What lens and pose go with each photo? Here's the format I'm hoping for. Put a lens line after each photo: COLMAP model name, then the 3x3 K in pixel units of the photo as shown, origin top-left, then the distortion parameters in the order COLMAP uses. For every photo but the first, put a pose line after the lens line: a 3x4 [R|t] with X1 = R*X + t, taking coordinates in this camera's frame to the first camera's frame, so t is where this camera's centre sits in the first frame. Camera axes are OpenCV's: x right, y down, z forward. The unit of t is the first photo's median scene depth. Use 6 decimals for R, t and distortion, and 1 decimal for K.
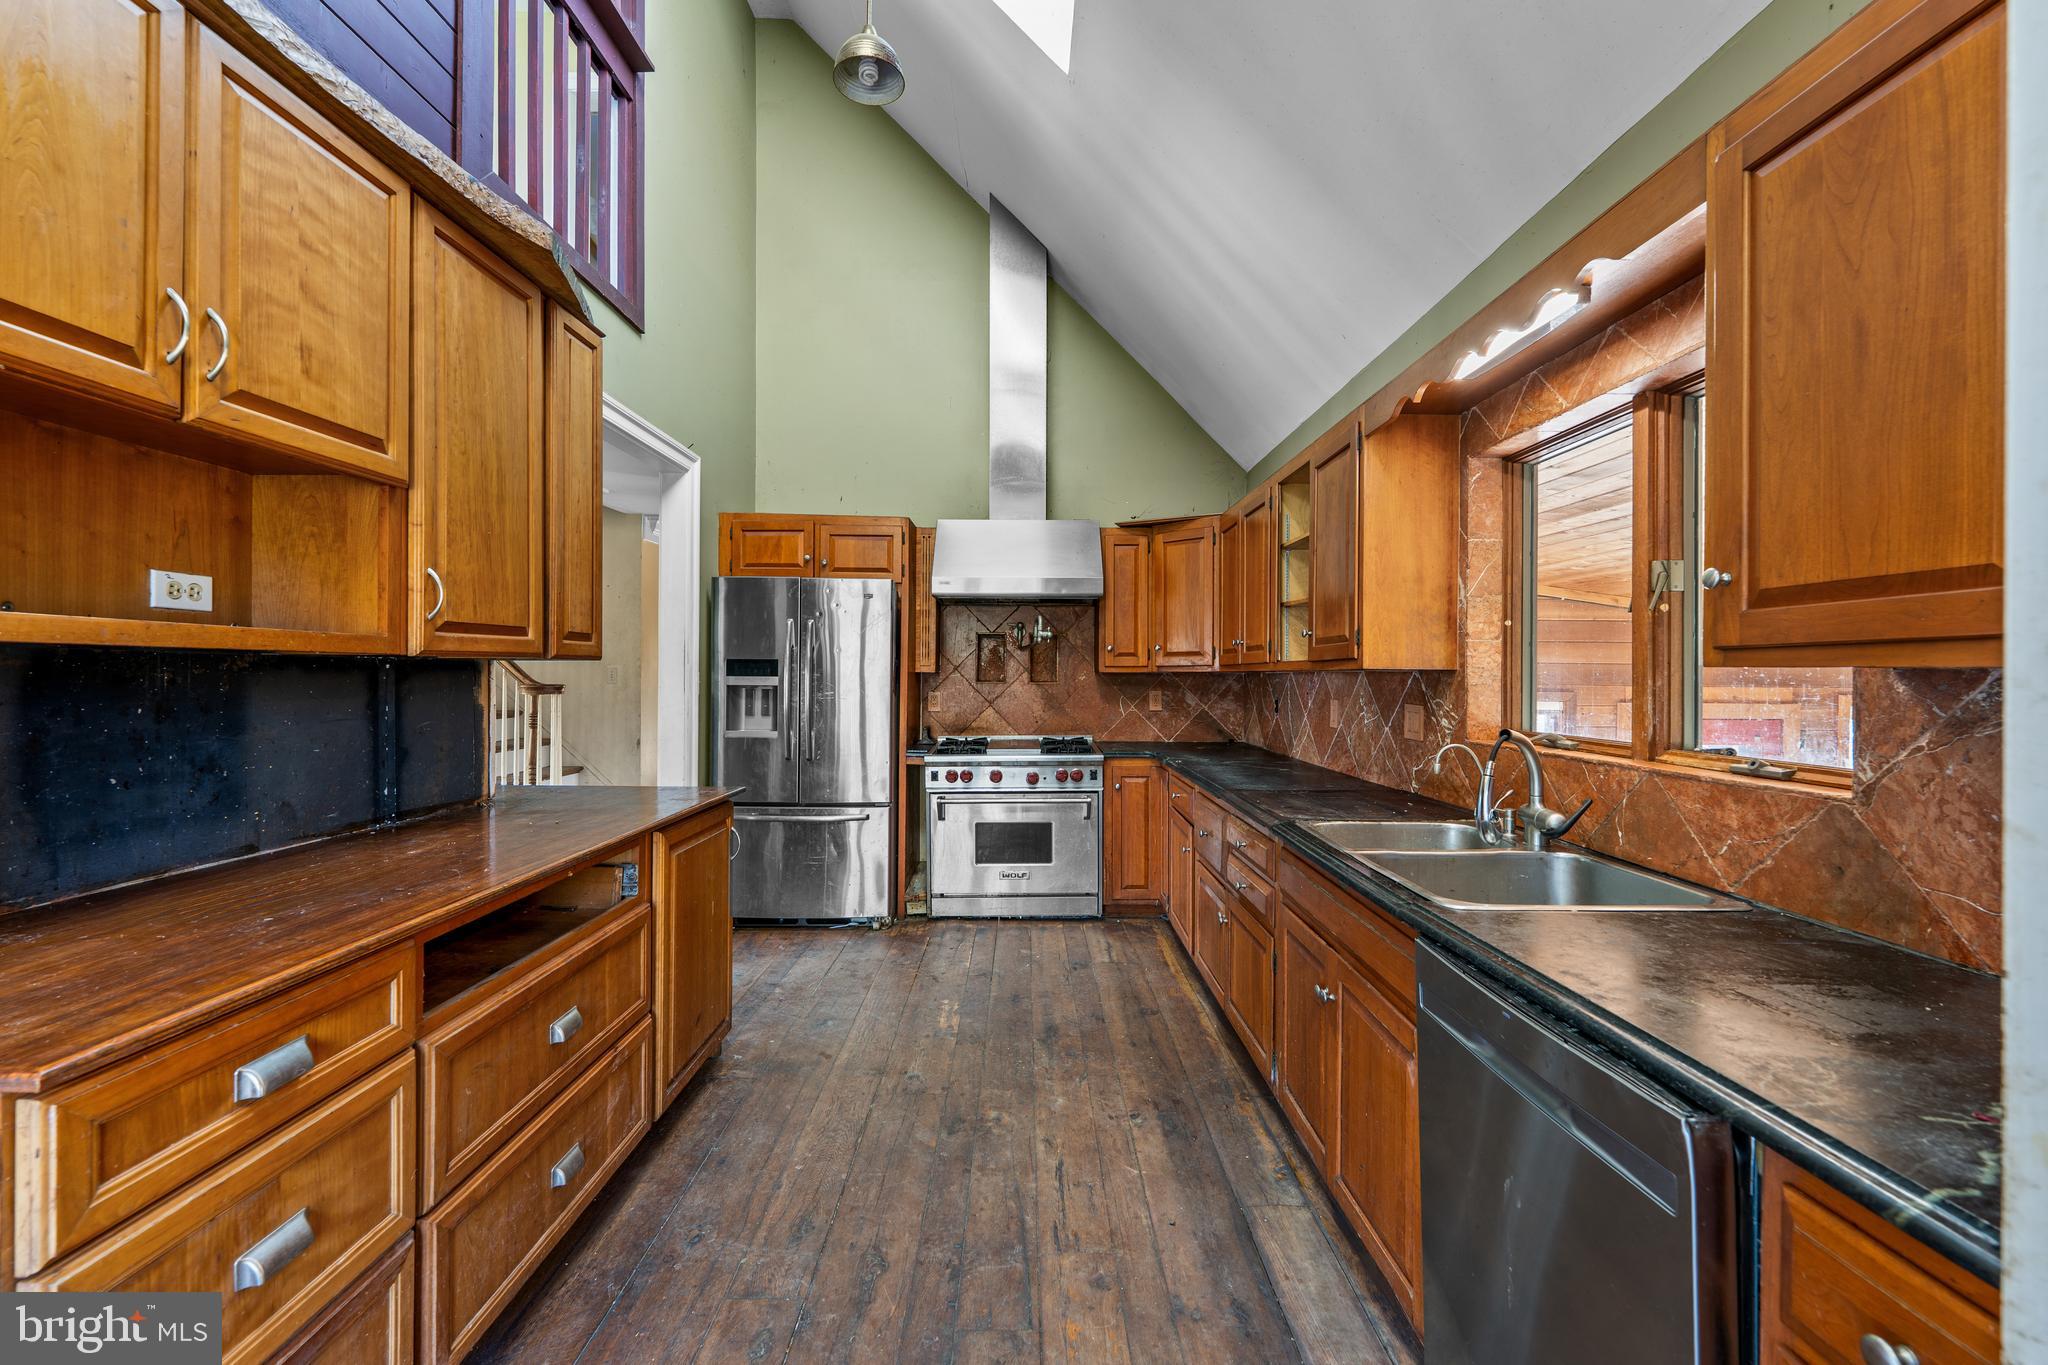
lens RADIAL K [[836.6, 0, 1019.9], [0, 836.6, 672.8], [0, 0, 1]] dist [-0.000411, -0.000478]
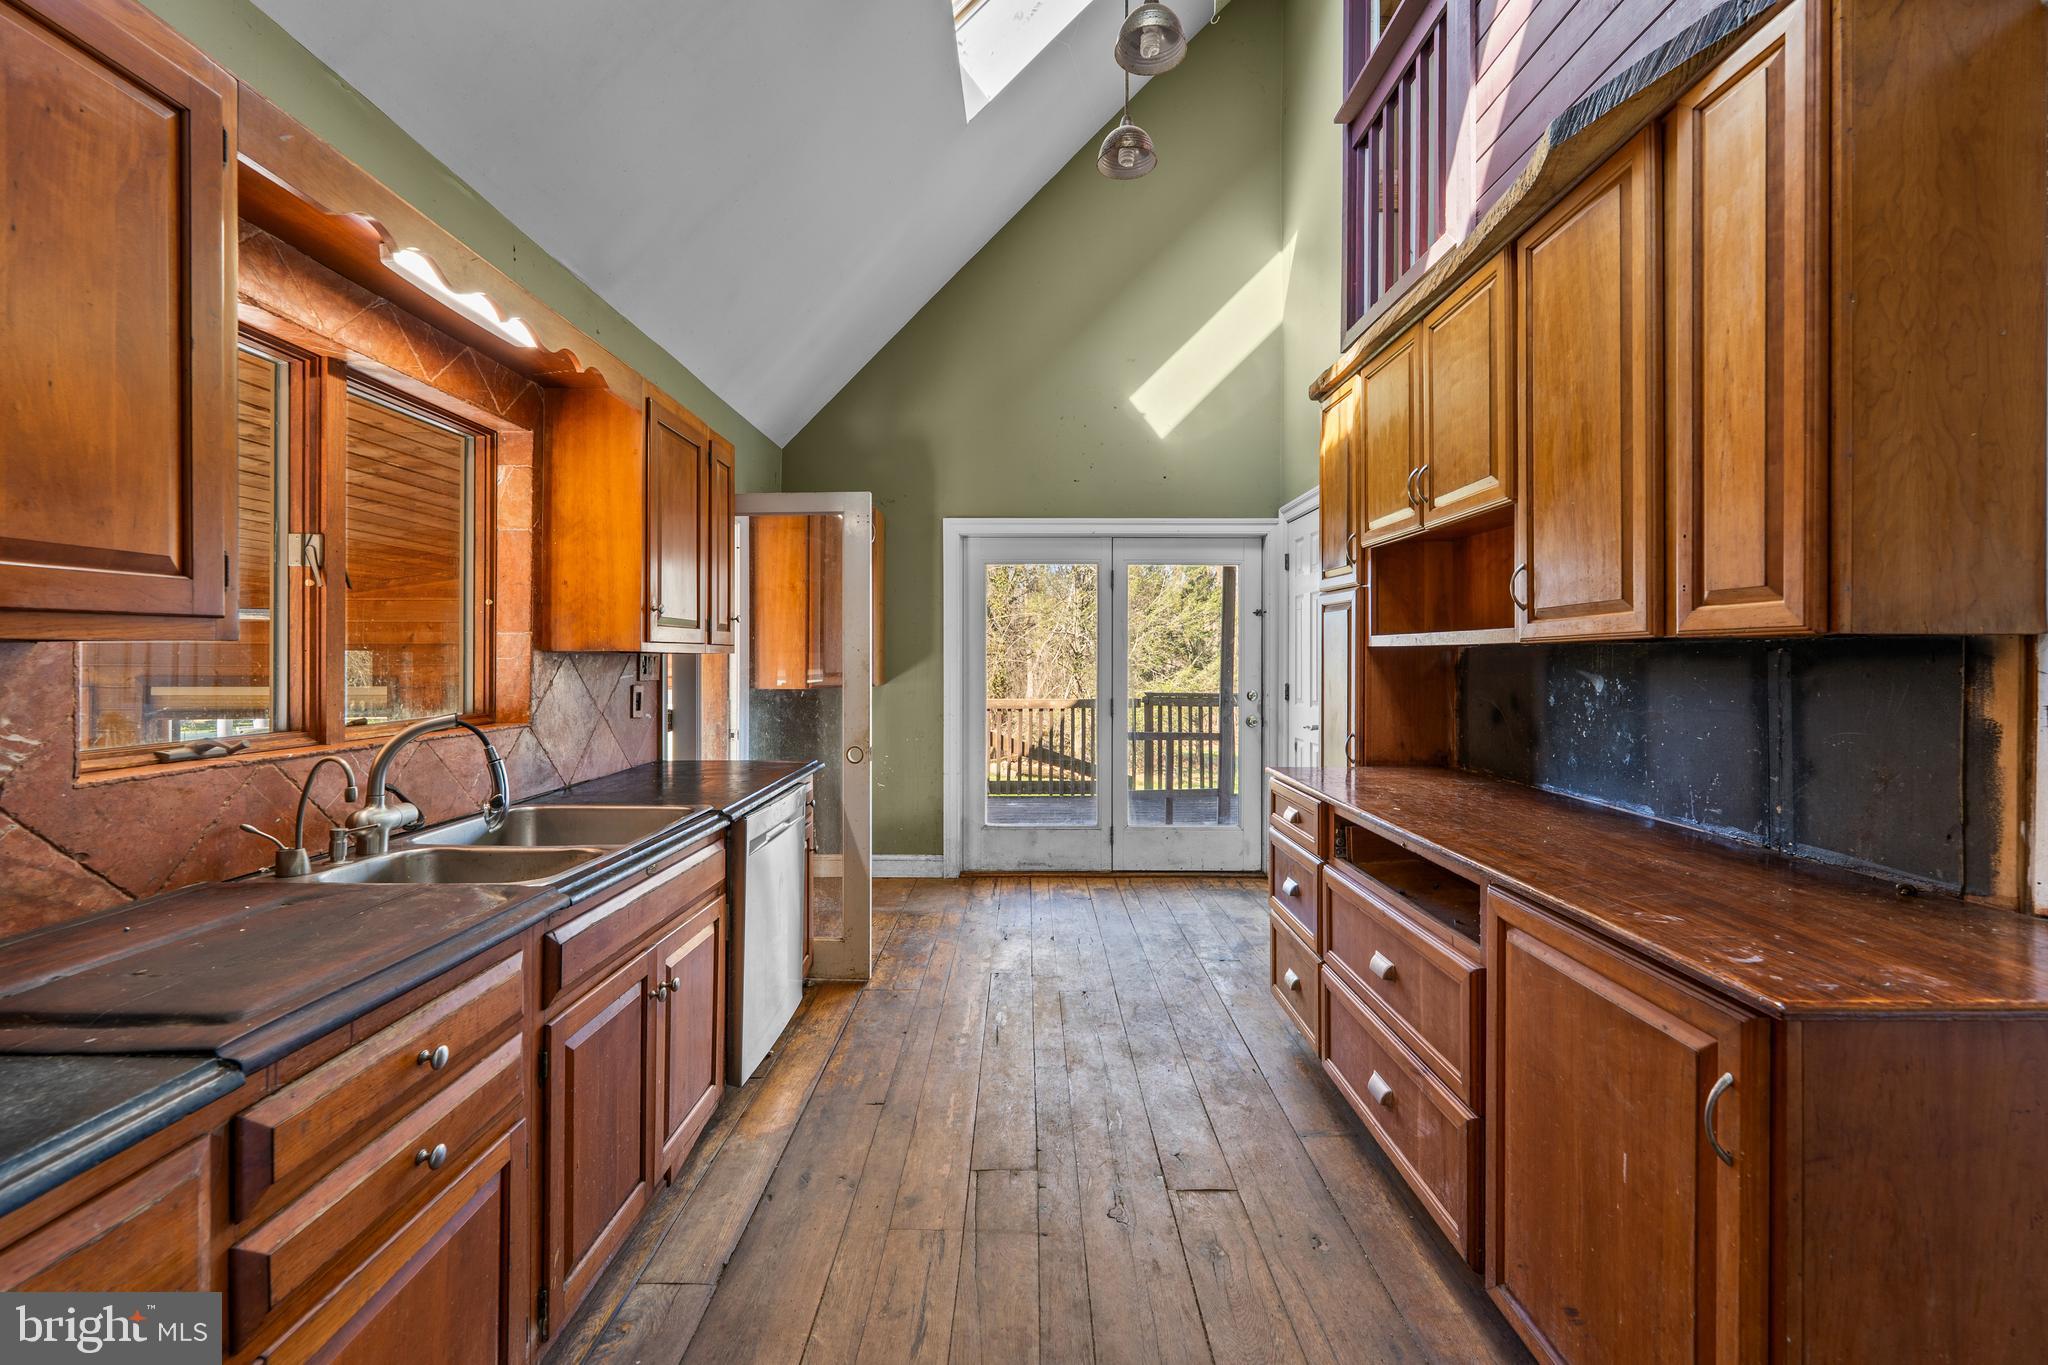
lens RADIAL K [[852.5, 0, 1025.3], [0, 852.5, 640.0], [0, 0, 1]] dist [0.000260, -0.000226]
pose [[-0.999994, -0.003124, -0.001528, -0.029578], [-0.003095, 0.999815, -0.018991, -0.000379], [0.001587, -0.018987, -0.999818, 1.234507]]
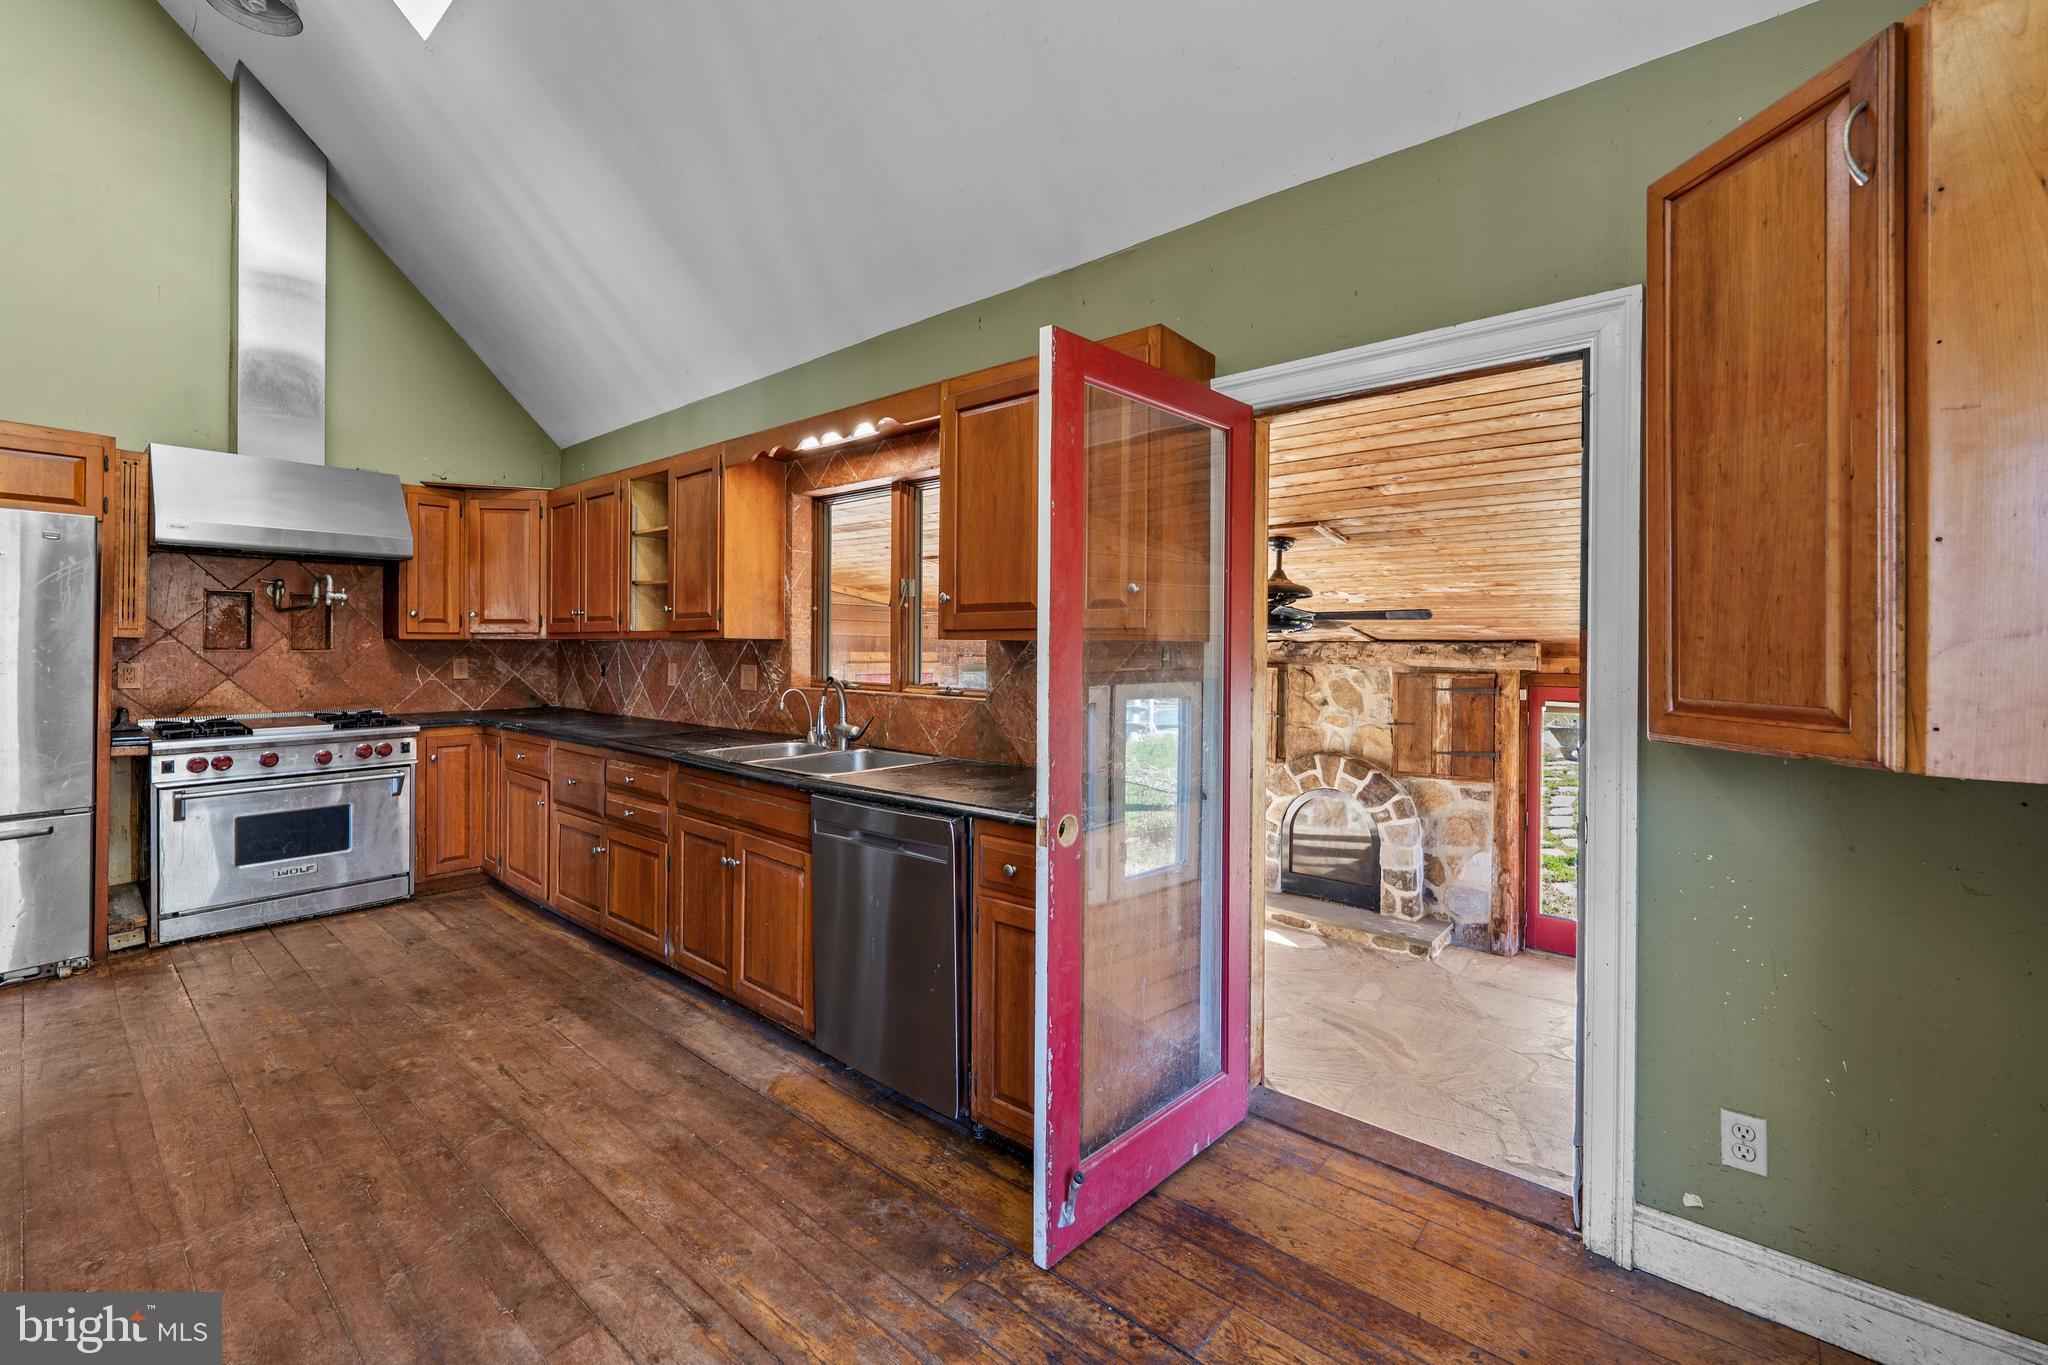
lens RADIAL K [[852.5, 0, 1025.3], [0, 852.5, 640.0], [0, 0, 1]] dist [0.000260, -0.000226]
pose [[0.646068, 0.004947, 0.763263, -0.273463], [-0.004593, 0.999986, -0.002594, -0.000413], [-0.763266, -0.001829, 0.646082, -0.220916]]
